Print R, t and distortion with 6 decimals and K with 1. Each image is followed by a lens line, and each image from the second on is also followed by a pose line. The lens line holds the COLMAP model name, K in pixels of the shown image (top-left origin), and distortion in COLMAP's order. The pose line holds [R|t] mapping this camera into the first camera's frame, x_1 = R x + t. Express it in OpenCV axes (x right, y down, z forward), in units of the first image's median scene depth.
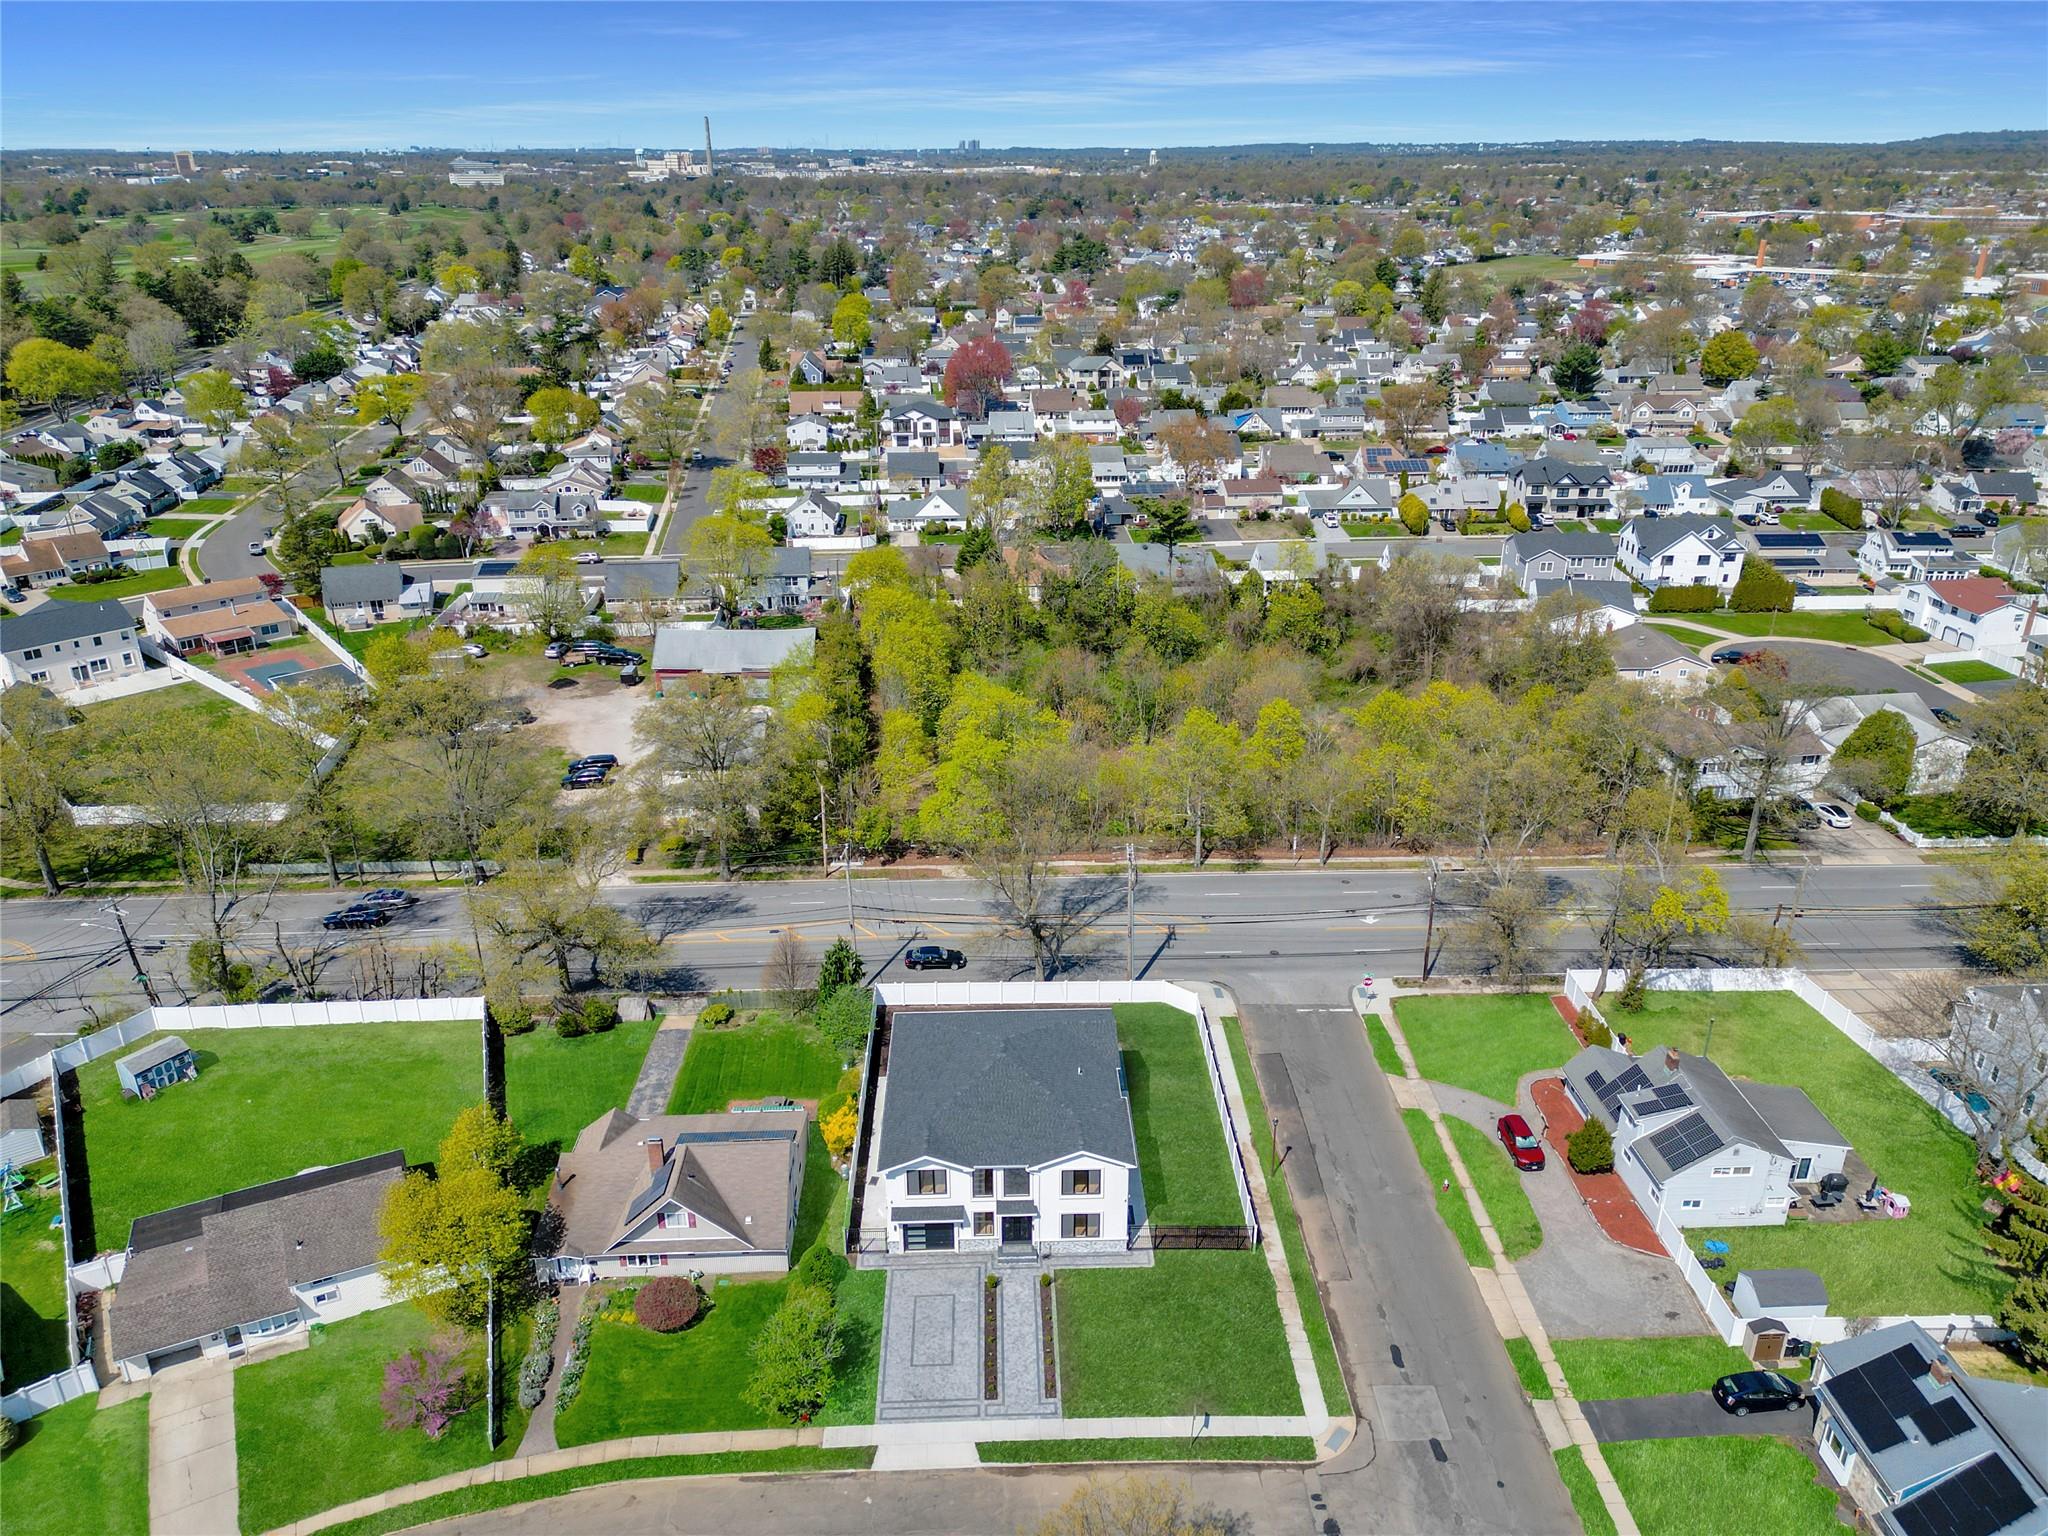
lens RADIAL K [[1426.9, 0, 1030.8], [0, 1426.9, 760.9], [0, 0, 1]] dist [0.079951, -0.070168]
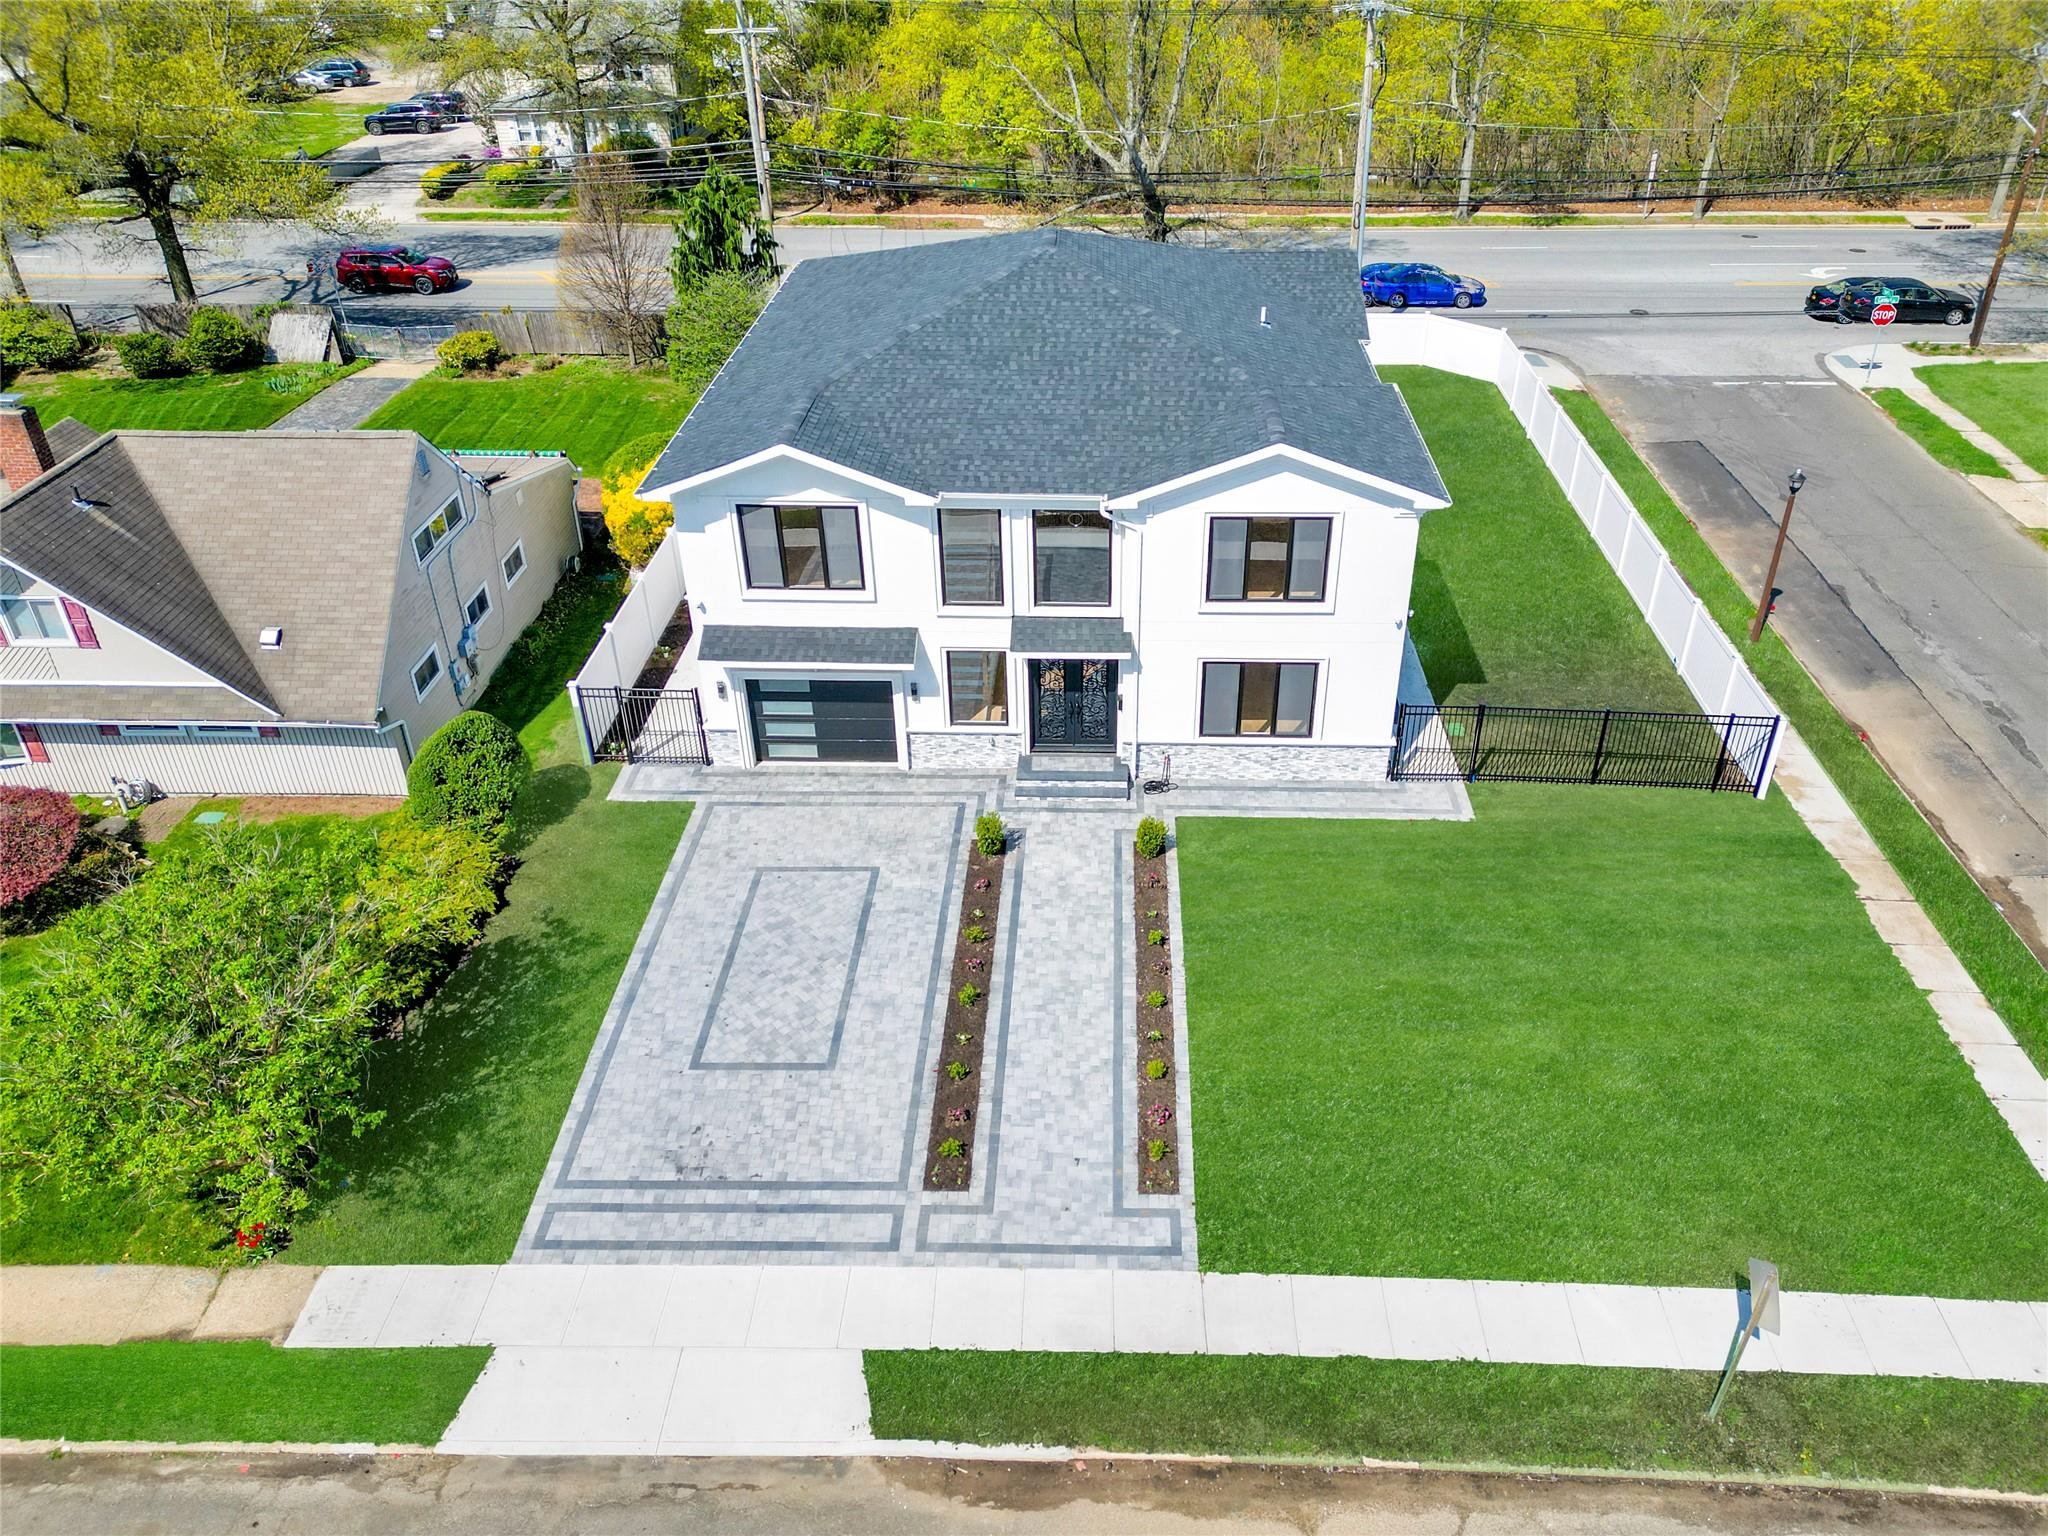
lens RADIAL K [[1449.2, 0, 1082.4], [0, 1449.2, 693.6], [0, 0, 1]] dist [0.091070, -0.082389]
pose [[0.998595, 0.028591, -0.044617, 0.008232], [-0.021987, 0.989616, 0.142046, 0.274215], [0.048215, -0.140865, 0.988854, 0.658481]]
